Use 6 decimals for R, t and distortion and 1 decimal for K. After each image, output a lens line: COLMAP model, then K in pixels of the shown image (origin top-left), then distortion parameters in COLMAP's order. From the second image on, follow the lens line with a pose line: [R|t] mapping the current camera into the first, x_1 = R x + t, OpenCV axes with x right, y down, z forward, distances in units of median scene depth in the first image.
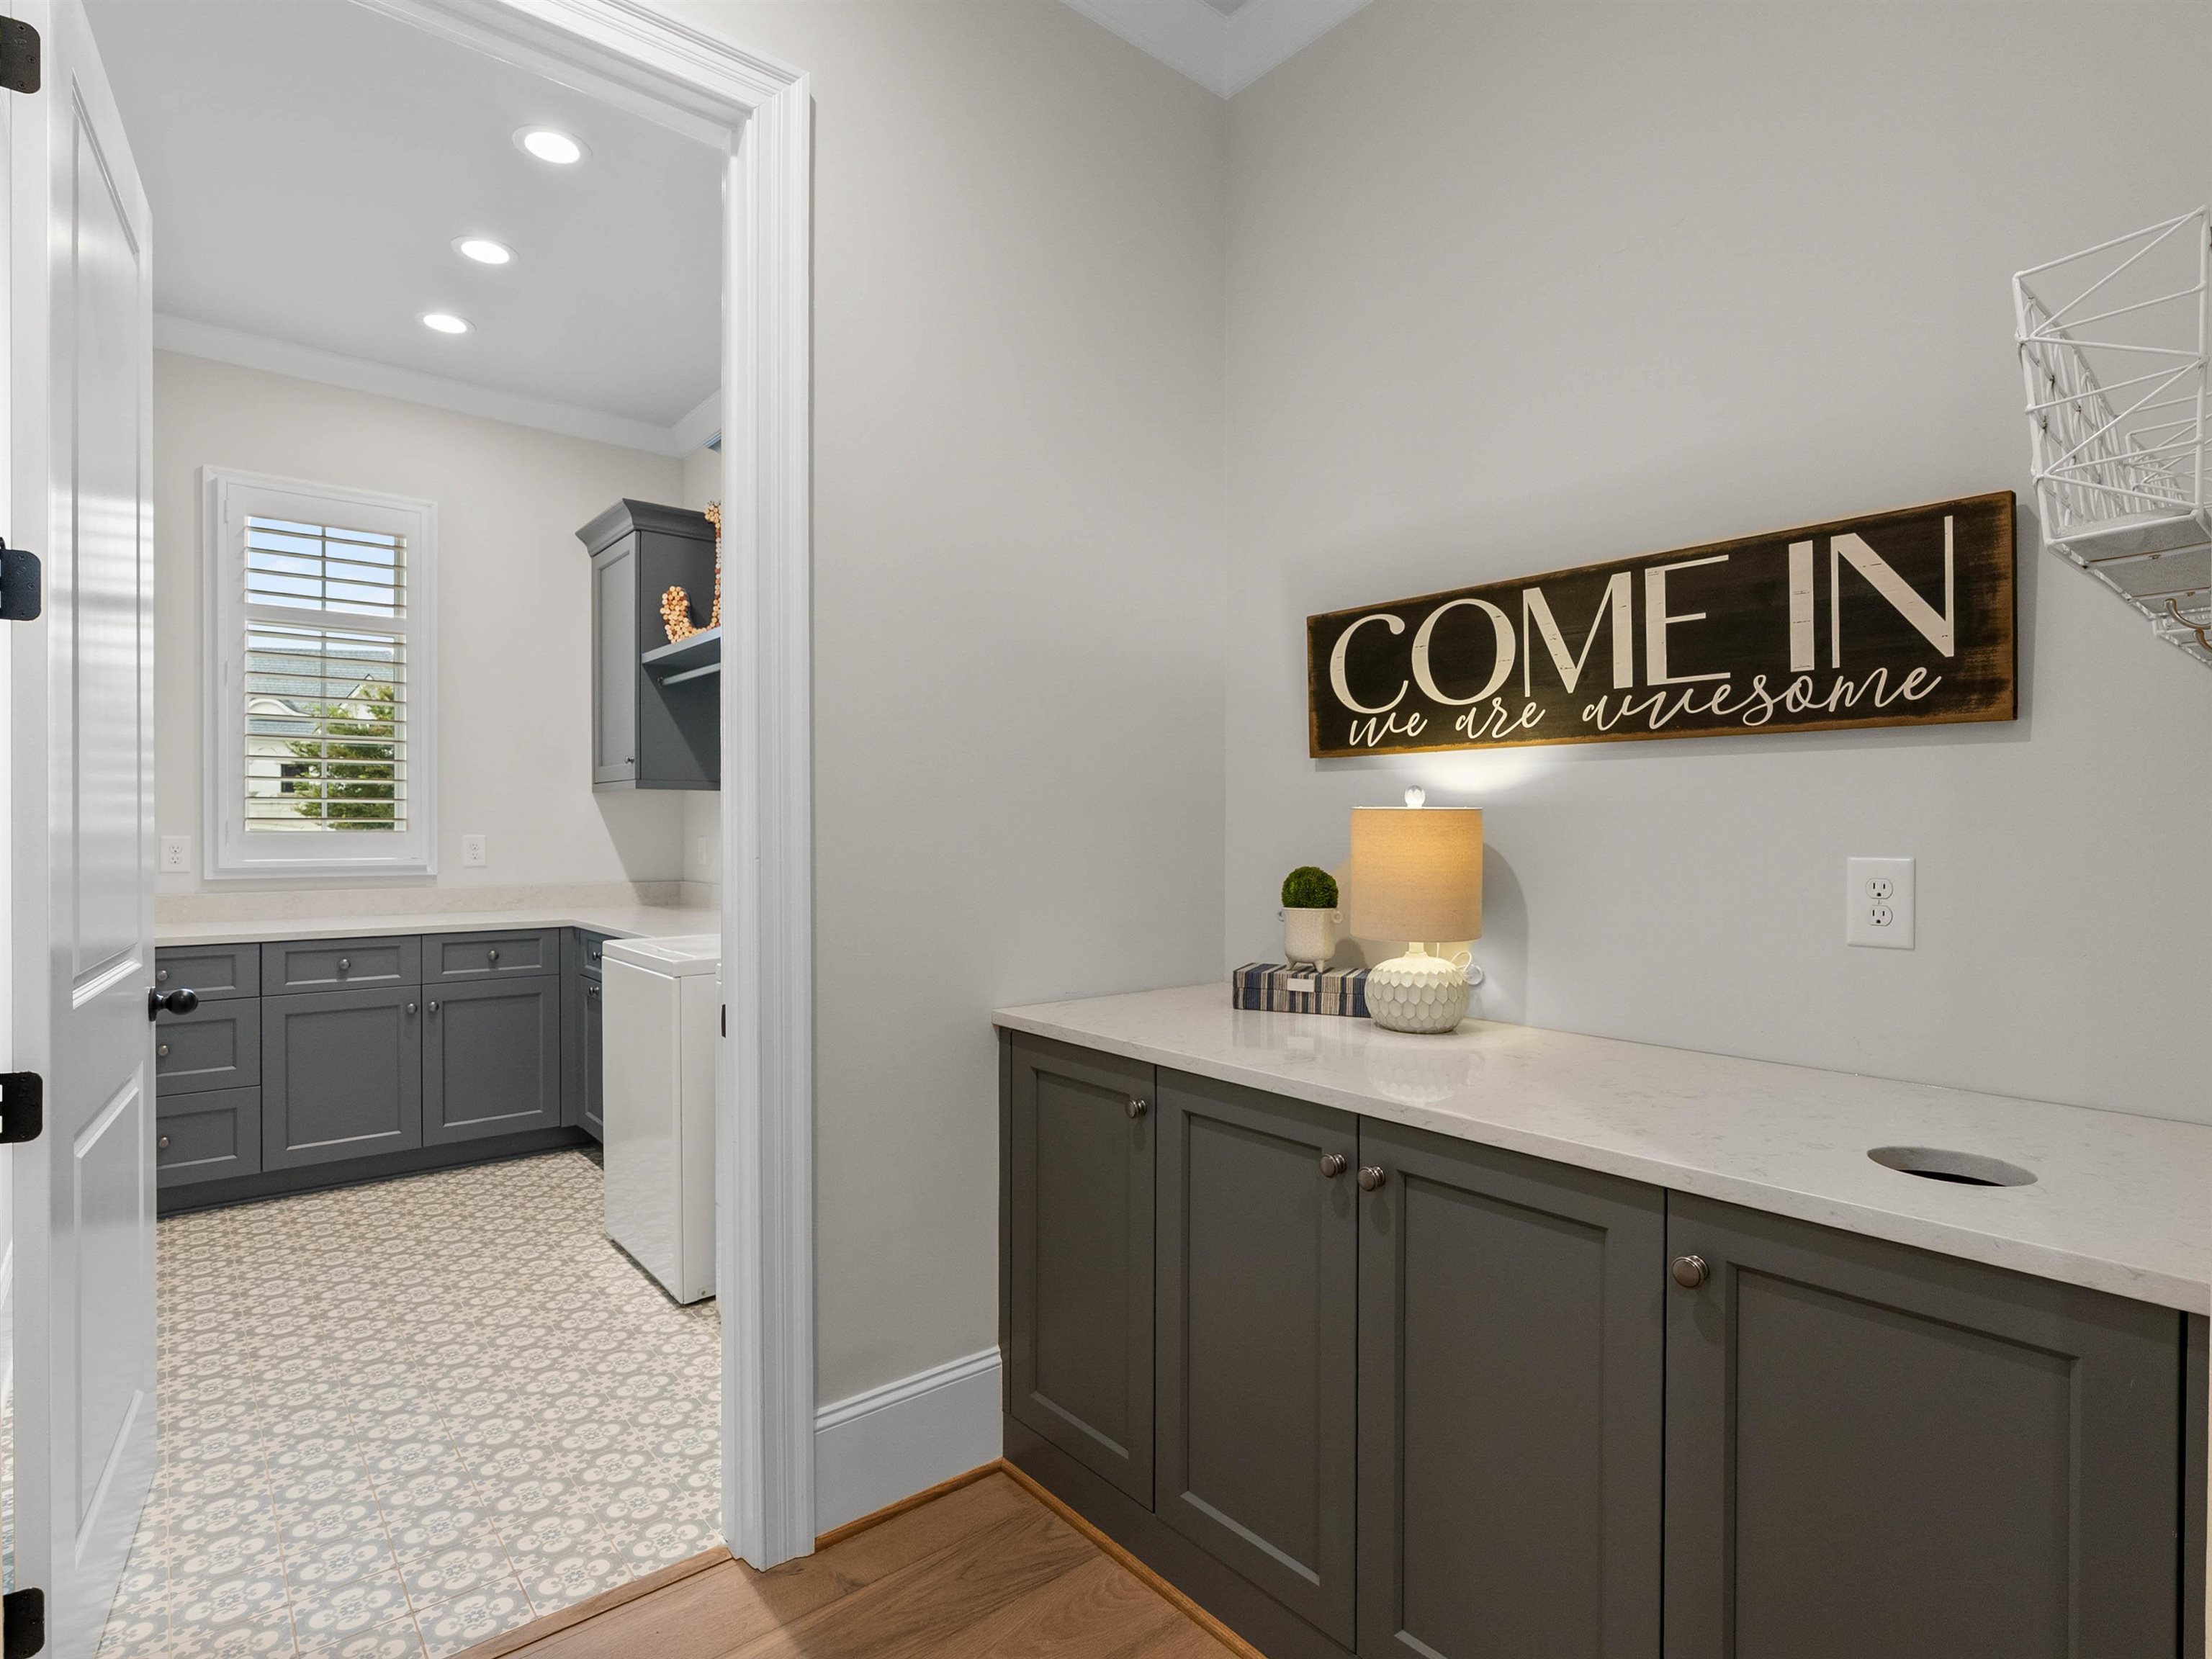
lens RADIAL K [[1137.0, 0, 1110.2], [0, 1137.0, 828.1], [0, 0, 1]] dist [-0.013240, 0.004030]
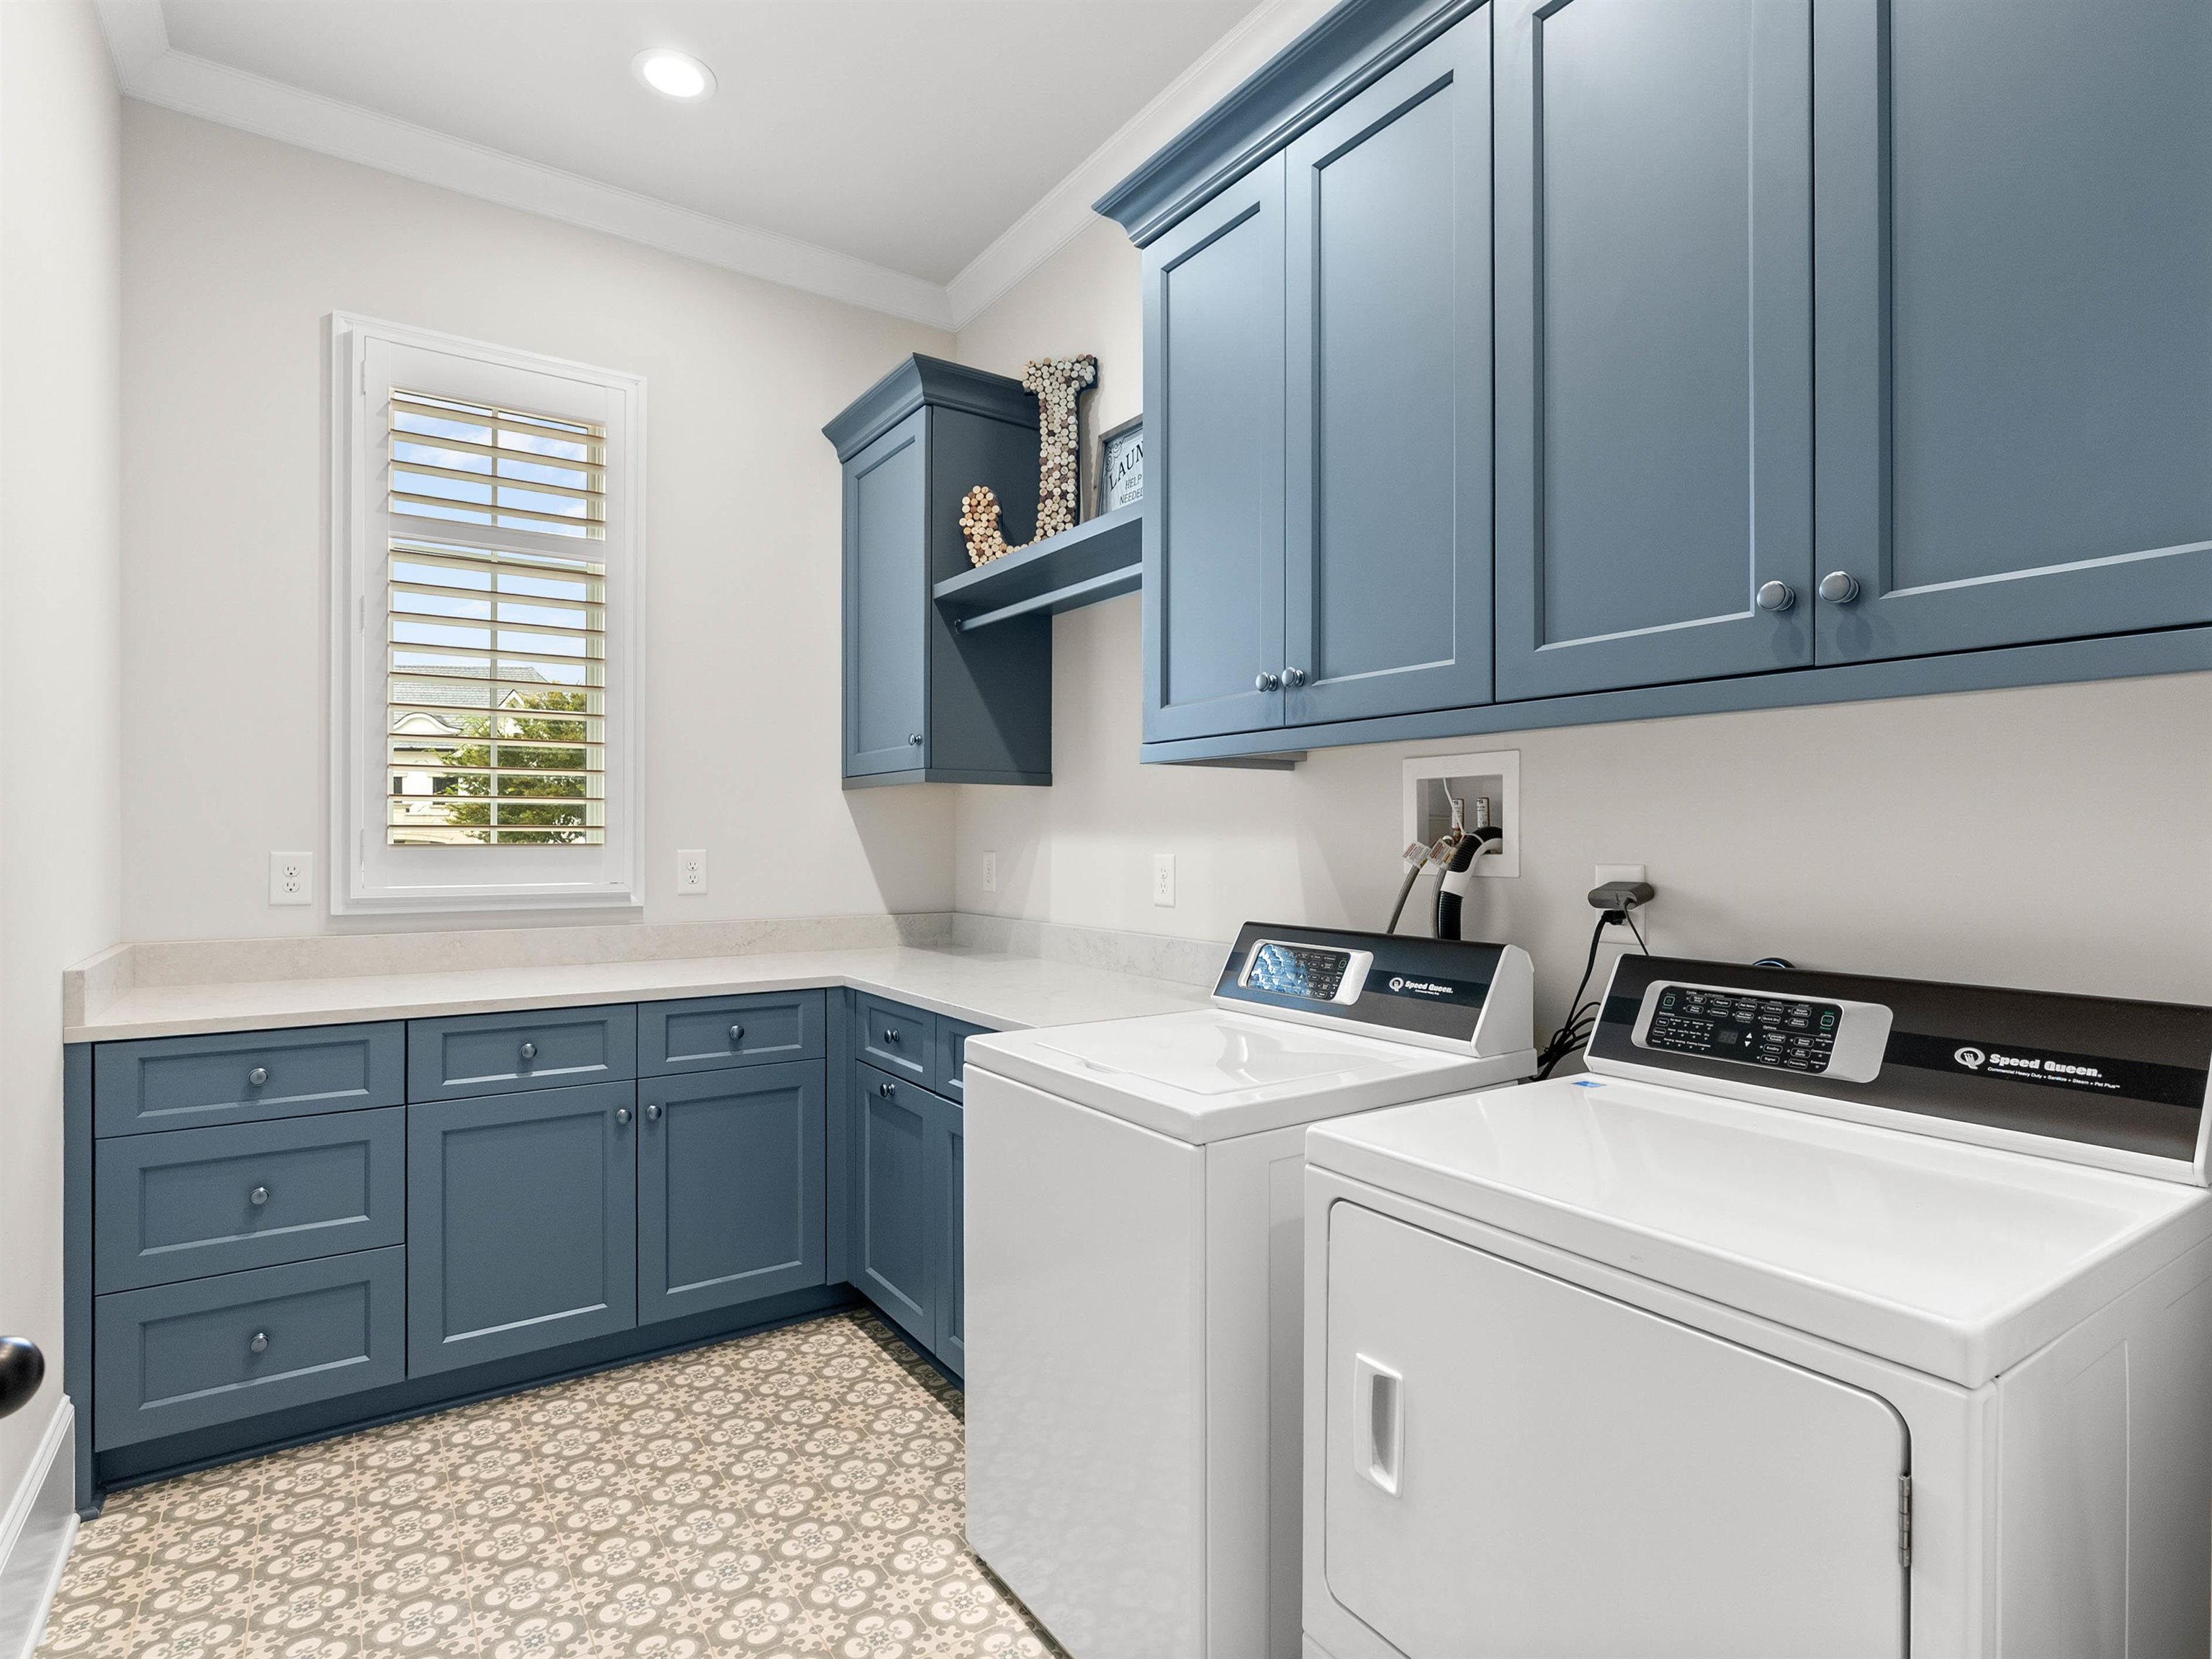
lens RADIAL K [[1137.0, 0, 1103.7], [0, 1137.0, 833.5], [0, 0, 1]] dist [-0.013240, 0.004030]
pose [[0.995232, 0.000878, -0.097535, -0.255939], [-0.001354, 0.999988, -0.004809, -0.000894], [0.097530, 0.004919, 0.995220, 0.345789]]
